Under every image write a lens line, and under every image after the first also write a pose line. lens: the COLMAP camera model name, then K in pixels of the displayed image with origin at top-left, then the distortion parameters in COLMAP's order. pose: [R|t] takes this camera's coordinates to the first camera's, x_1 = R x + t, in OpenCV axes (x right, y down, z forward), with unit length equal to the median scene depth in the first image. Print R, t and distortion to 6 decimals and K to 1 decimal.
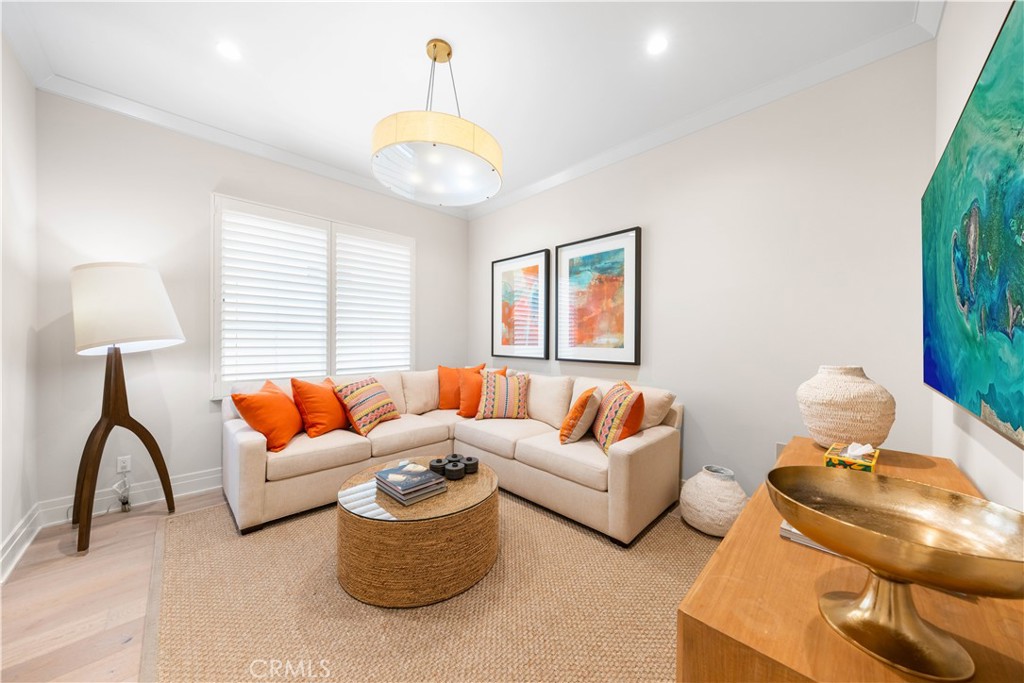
lens RADIAL K [[346.4, 0, 512.0], [0, 346.4, 341.5], [0, 0, 1]] dist [0.006661, -0.000056]
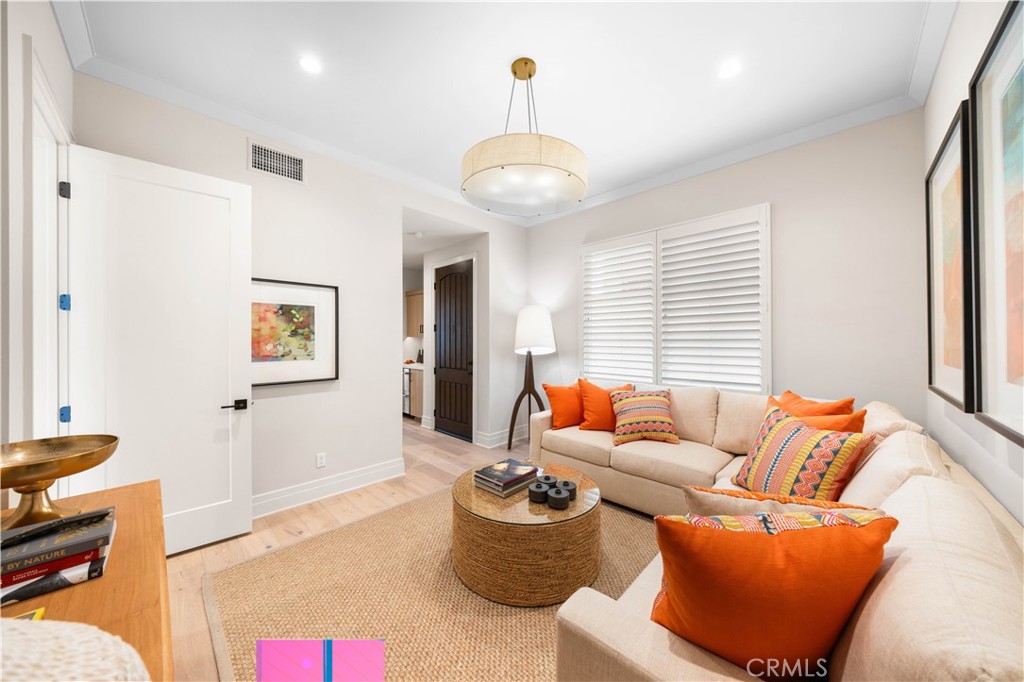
lens RADIAL K [[346.4, 0, 512.0], [0, 346.4, 341.0], [0, 0, 1]] dist [0.006661, -0.000056]
pose [[0.017654, -0.000759, -0.999844, 0.631729], [-0.001365, 0.999999, -0.000783, -0.030742], [0.999843, 0.001378, 0.017653, 0.741375]]
